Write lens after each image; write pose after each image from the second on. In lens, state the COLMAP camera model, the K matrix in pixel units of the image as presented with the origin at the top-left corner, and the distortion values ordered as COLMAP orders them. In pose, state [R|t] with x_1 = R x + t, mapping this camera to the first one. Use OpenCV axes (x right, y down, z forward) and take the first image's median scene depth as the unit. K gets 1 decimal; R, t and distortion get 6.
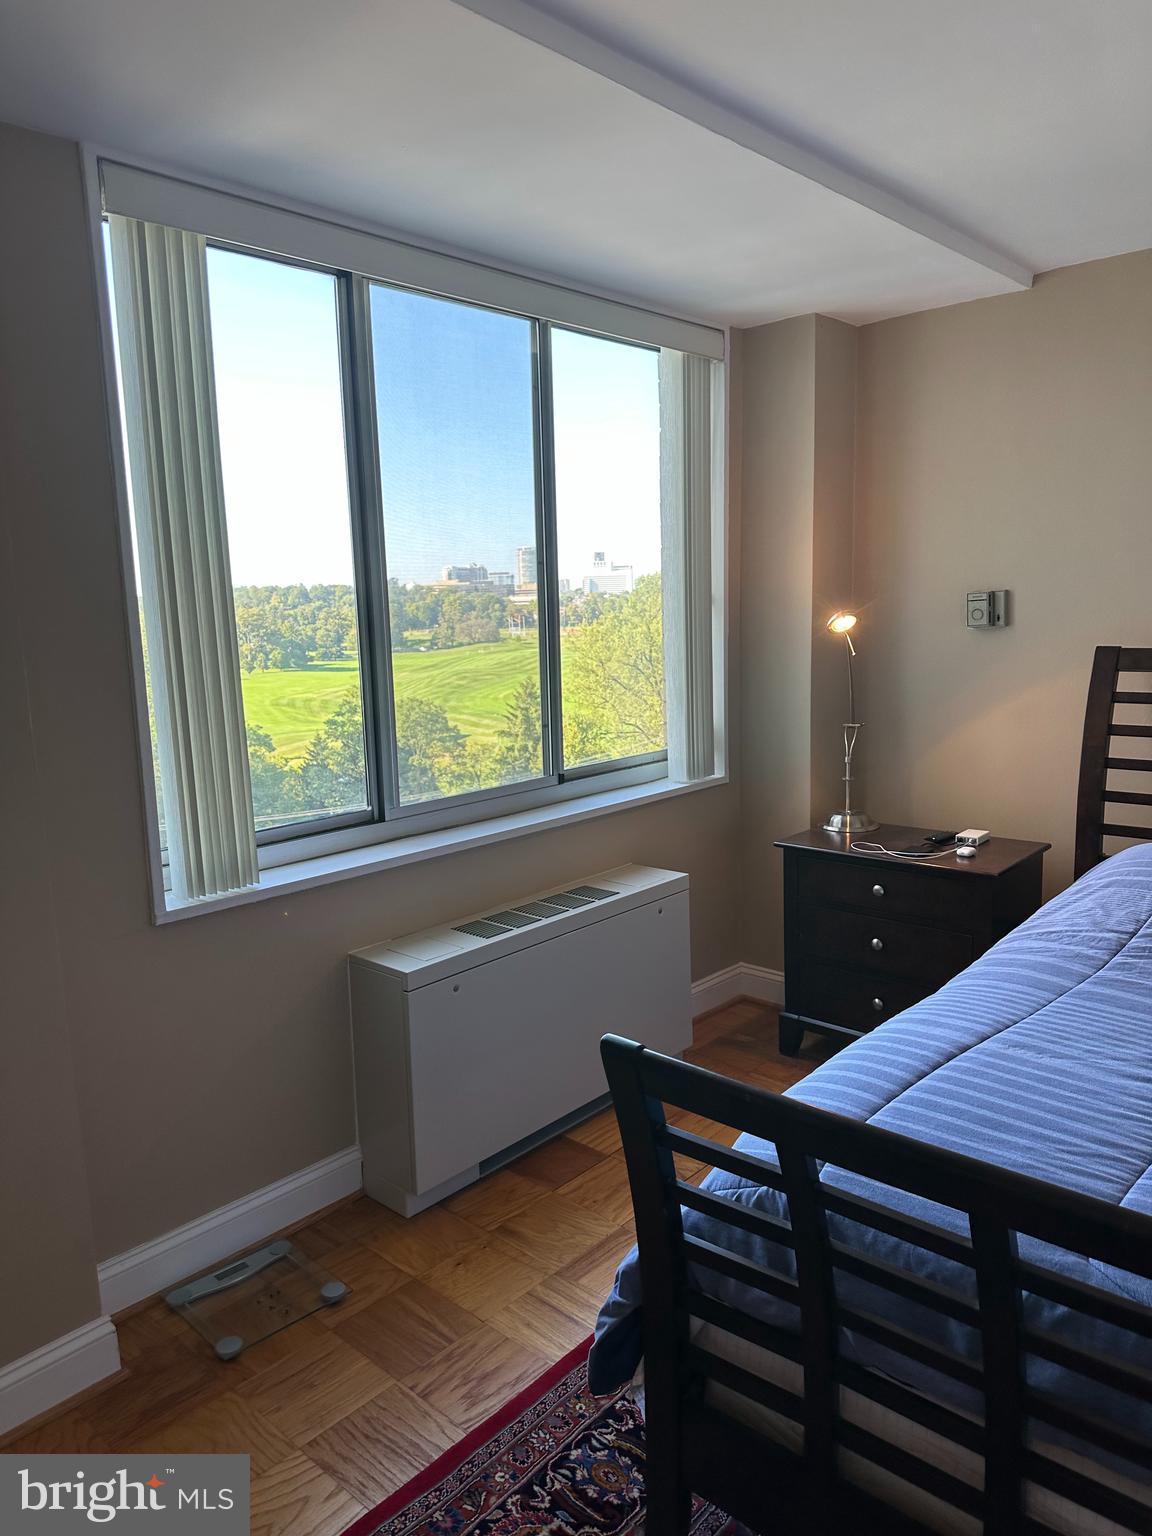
lens RADIAL K [[1076.0, 0, 576.0], [0, 1076.0, 768.0], [0, 0, 1]] dist [0.062738, -0.089952]
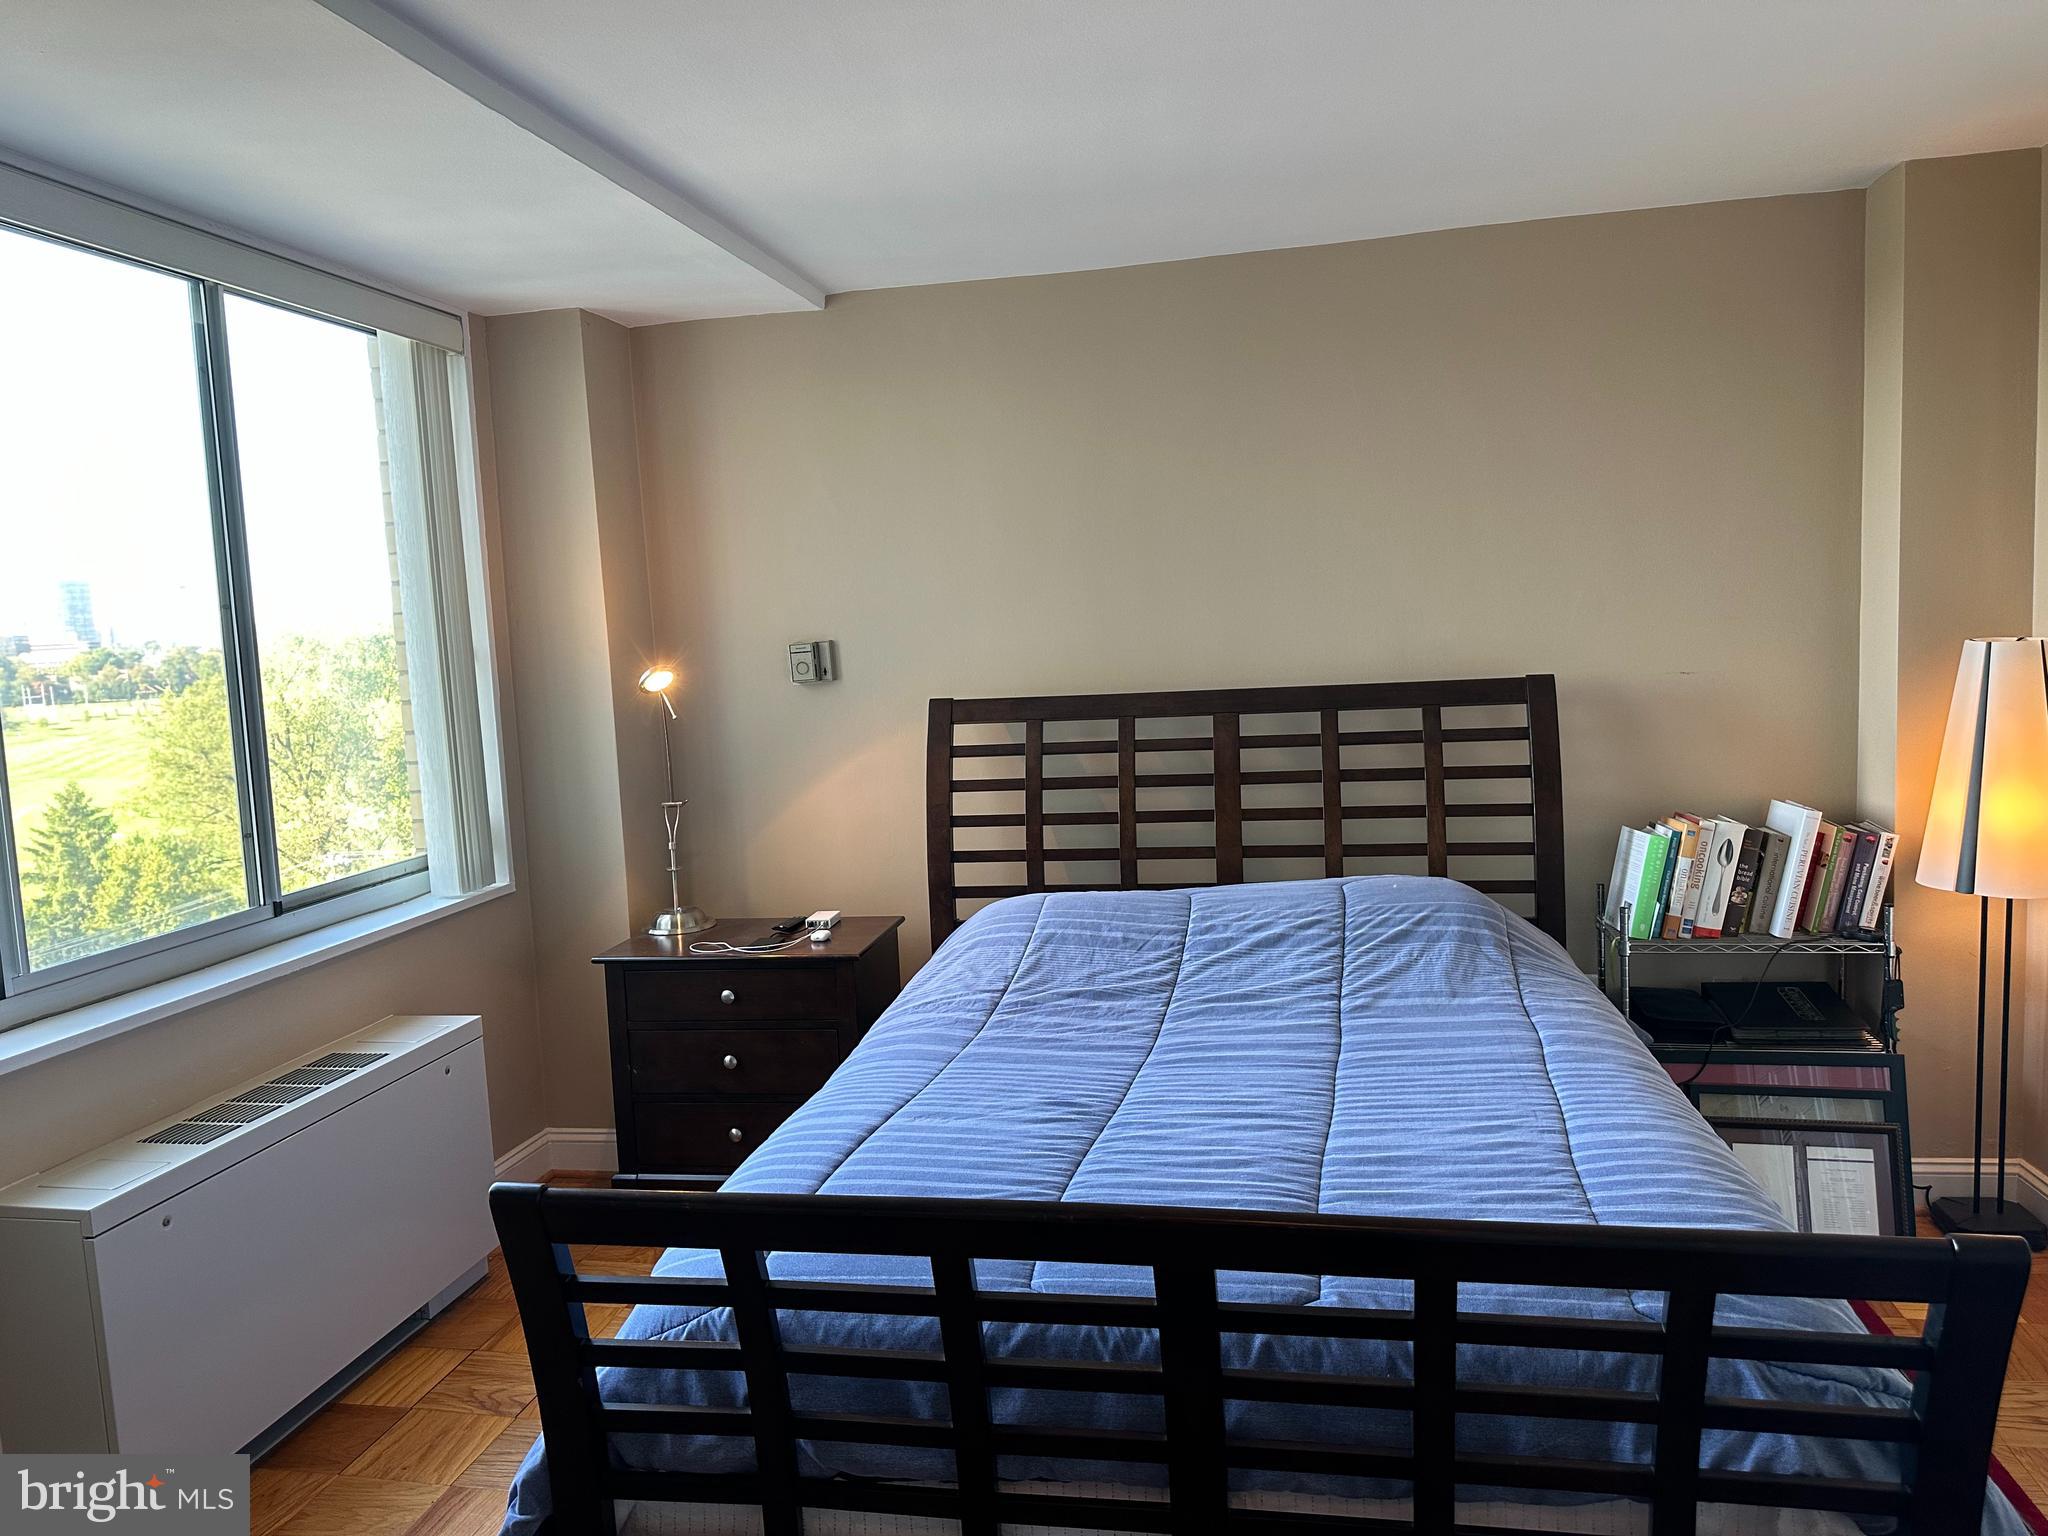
lens RADIAL K [[1423.9, 0, 1024.0], [0, 1423.9, 768.0], [0, 0, 1]] dist [0.158468, -0.242885]
pose [[0.855445, -0.062226, 0.514141, -0.091171], [0.100056, 0.993909, -0.046185, 0.012635], [-0.508136, 0.090952, 0.856461, -0.093624]]
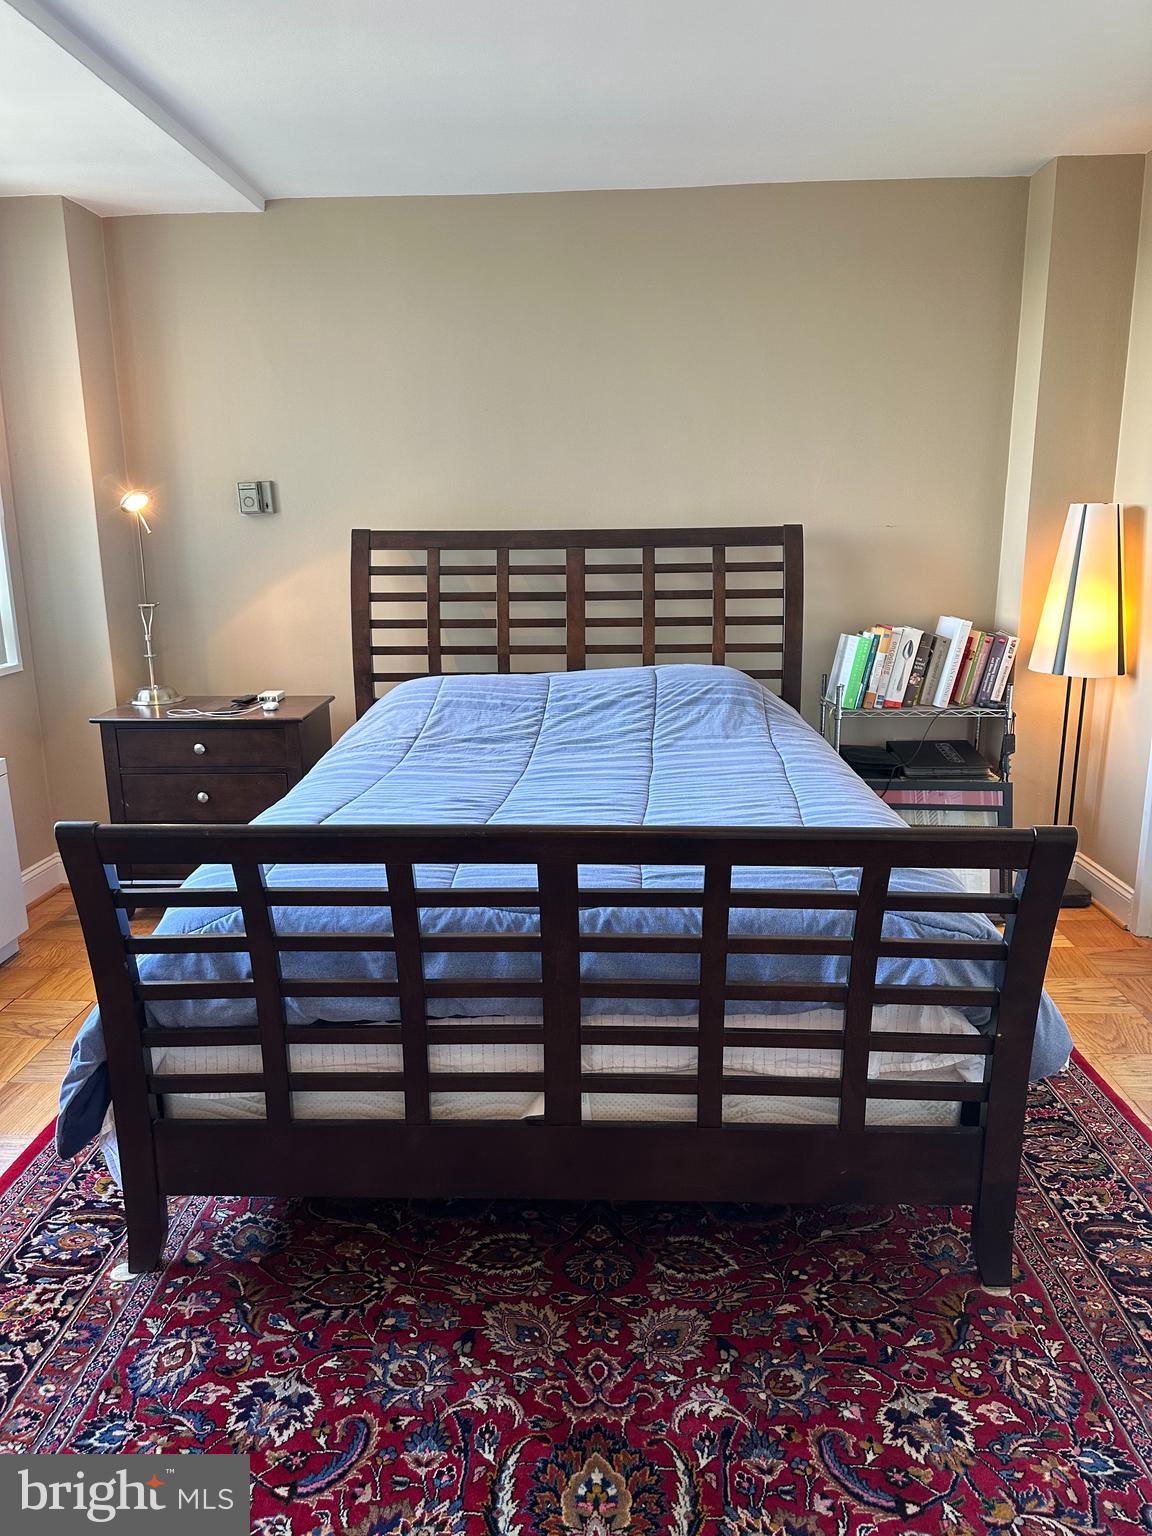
lens RADIAL K [[1067.9, 0, 576.0], [0, 1067.9, 768.0], [0, 0, 1]] dist [0.158468, -0.242885]
pose [[0.766427, -0.125787, 0.629894, -0.136108], [0.087089, 0.991932, 0.092119, 0.067946], [-0.636400, -0.015746, 0.771199, -0.113094]]
